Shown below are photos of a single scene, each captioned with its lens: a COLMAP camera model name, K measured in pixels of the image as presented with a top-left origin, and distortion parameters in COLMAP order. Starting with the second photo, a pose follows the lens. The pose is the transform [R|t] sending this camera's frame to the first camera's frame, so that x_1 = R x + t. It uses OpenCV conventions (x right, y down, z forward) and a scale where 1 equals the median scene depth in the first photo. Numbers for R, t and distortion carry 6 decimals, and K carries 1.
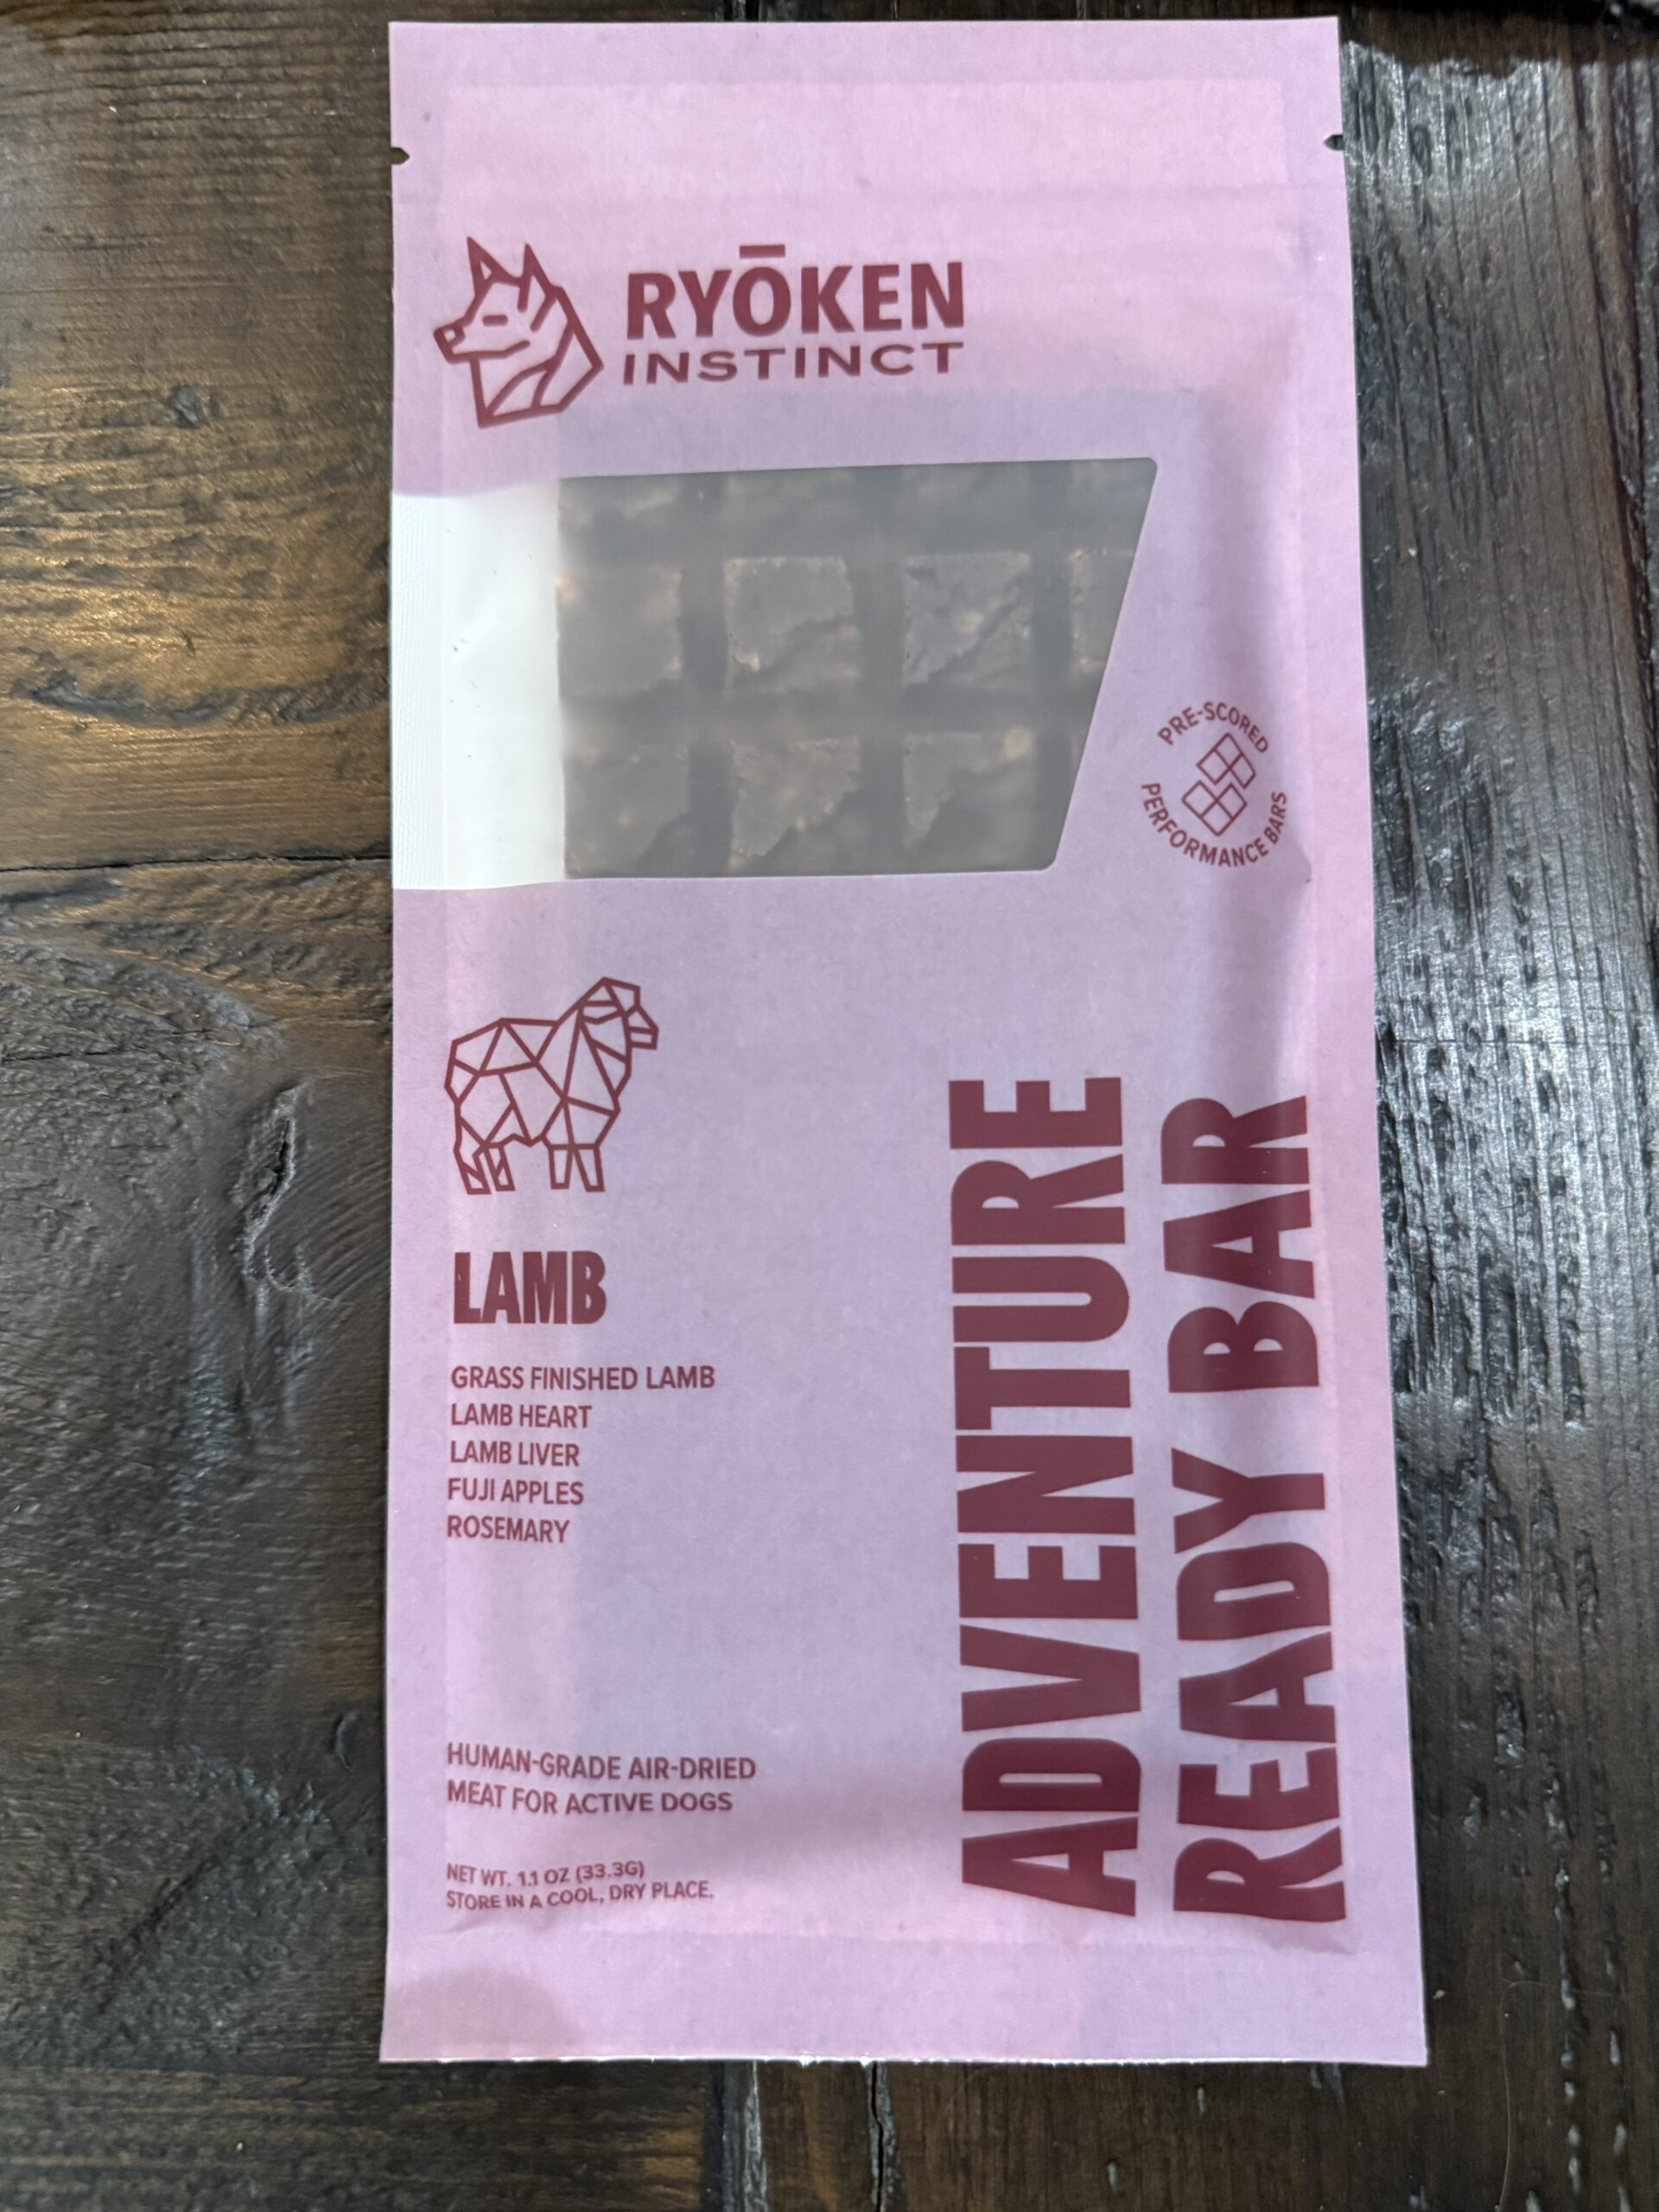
lens RADIAL K [[1549.6, 0, 829.5], [0, 1549.6, 1106.0], [0, 0, 1]] dist [0.153447, 0.000615]
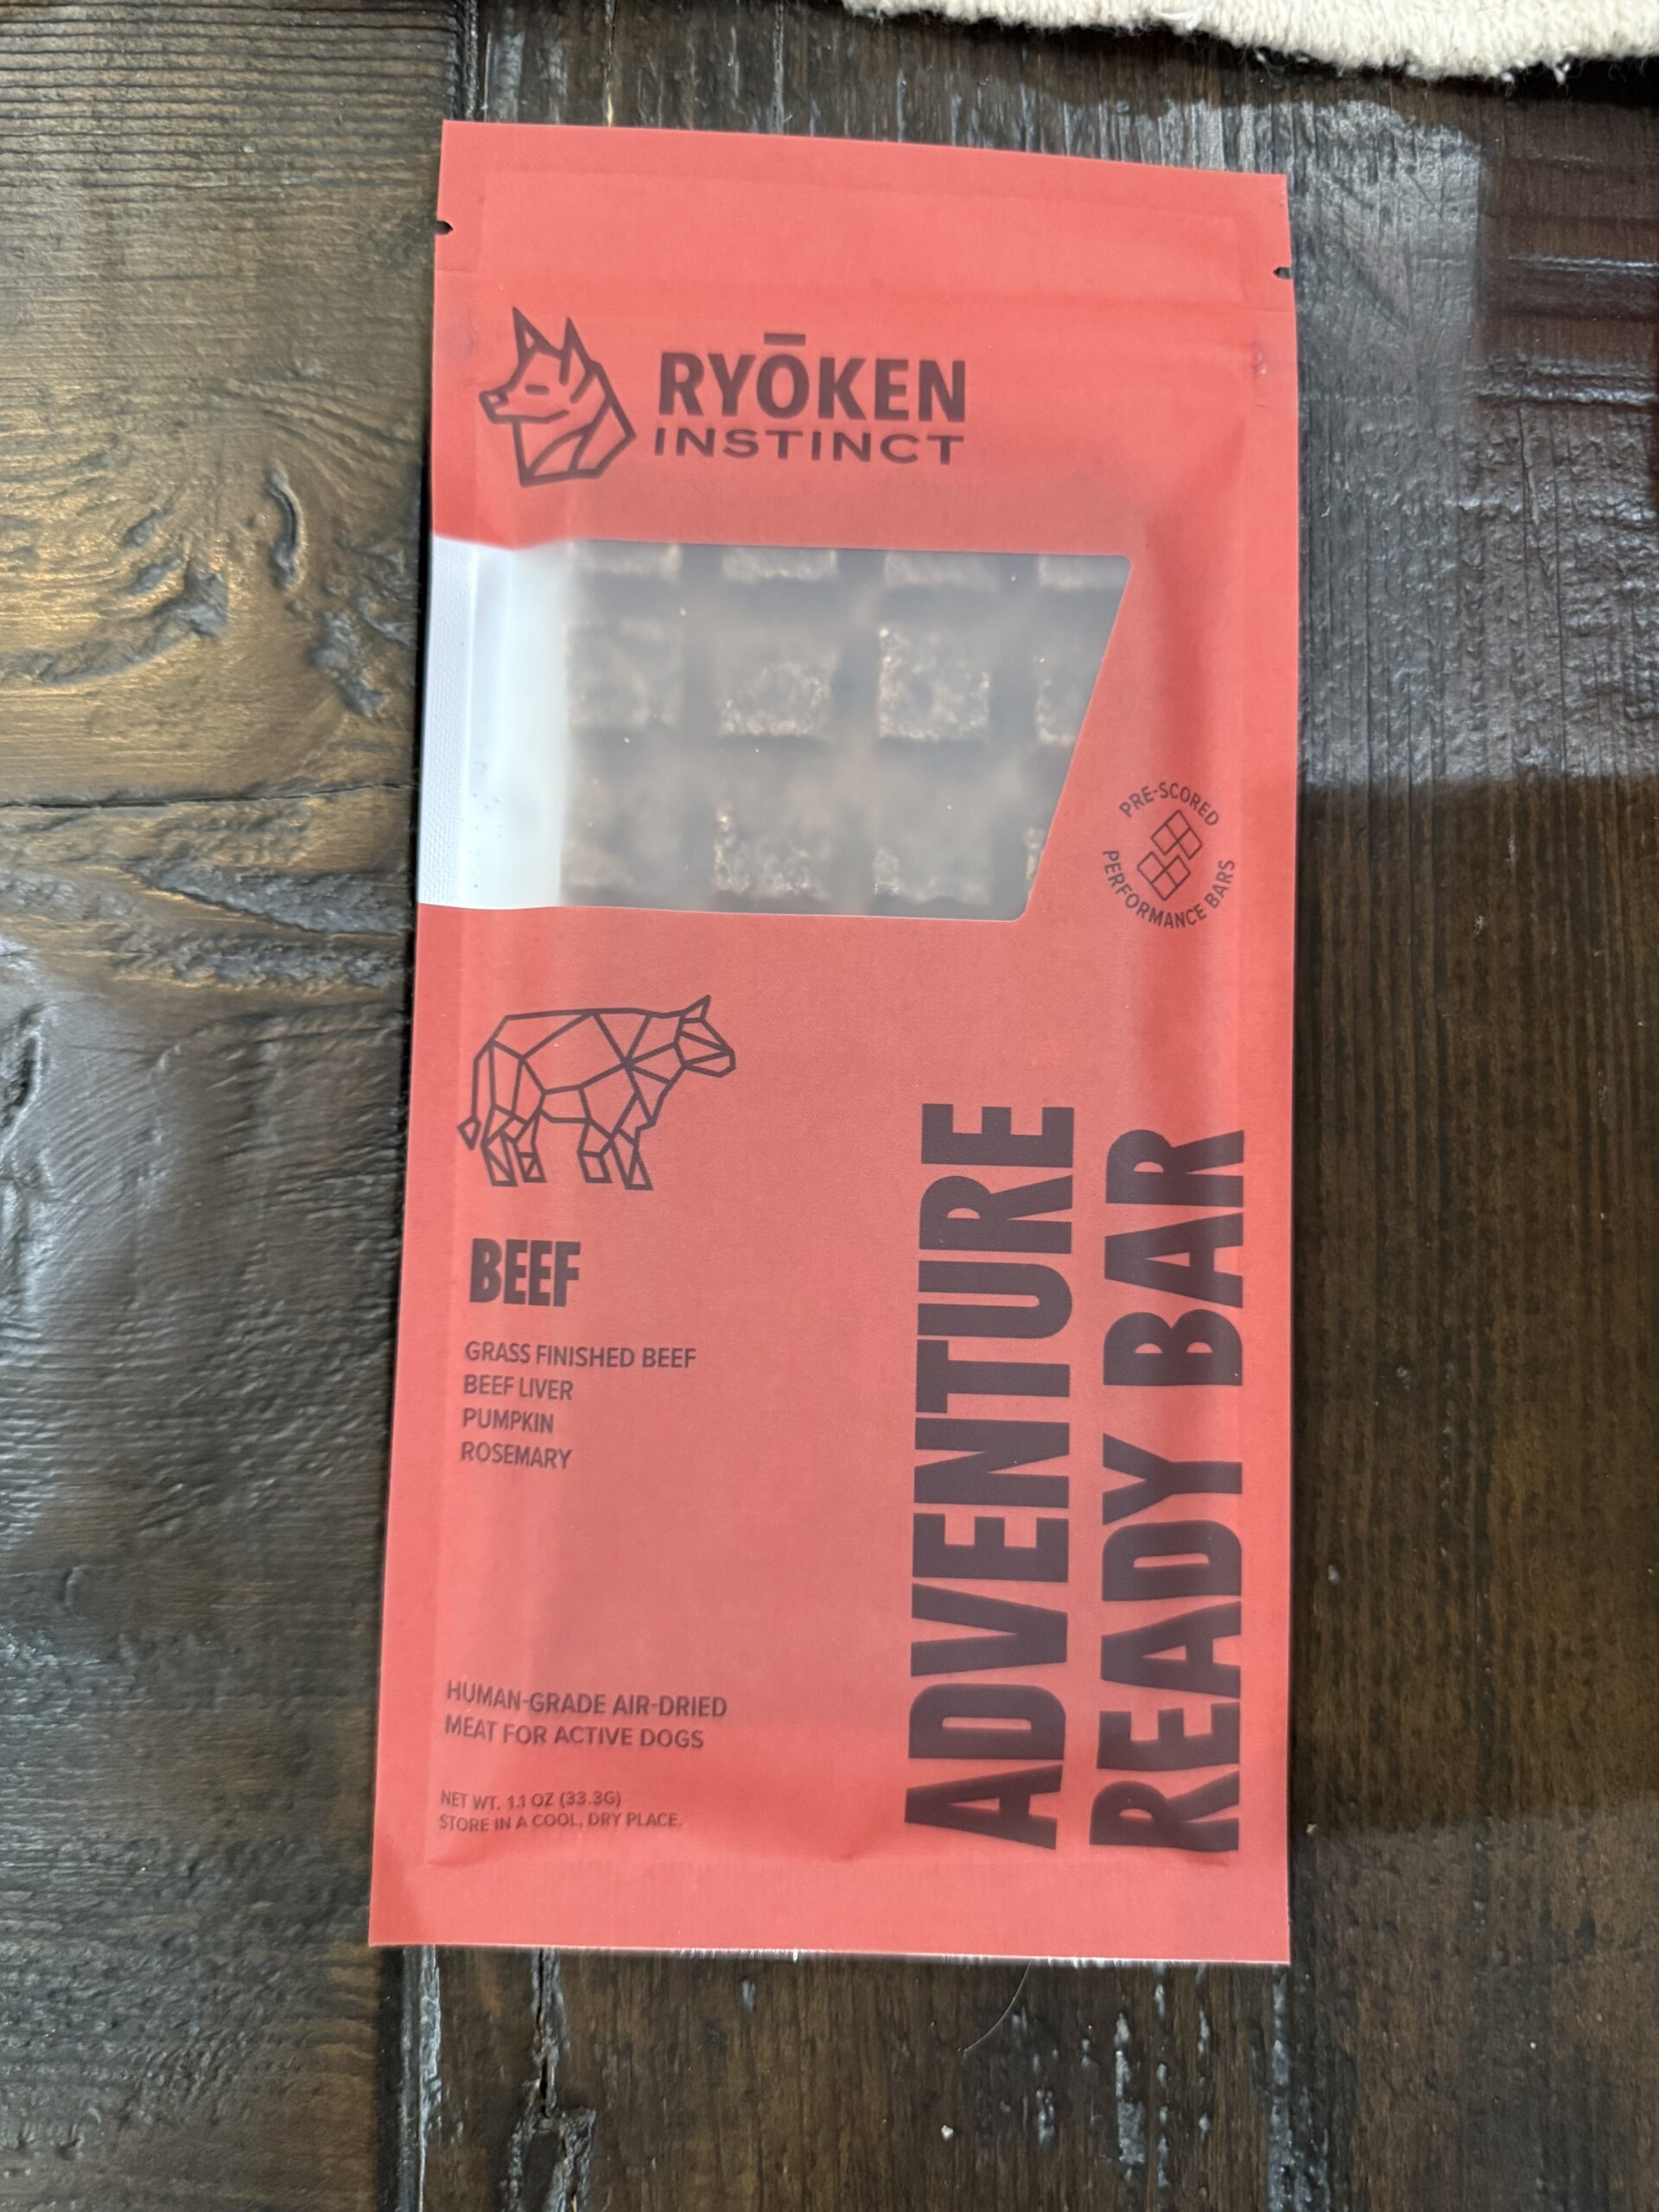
lens RADIAL K [[1549.6, 0, 829.5], [0, 1549.6, 1106.0], [0, 0, 1]] dist [0.153447, 0.000615]
pose [[0.999034, 0.041853, 0.013420, -0.005667], [-0.041767, 0.999105, -0.006620, -0.004157], [-0.013685, 0.006053, 0.999888, -0.119817]]
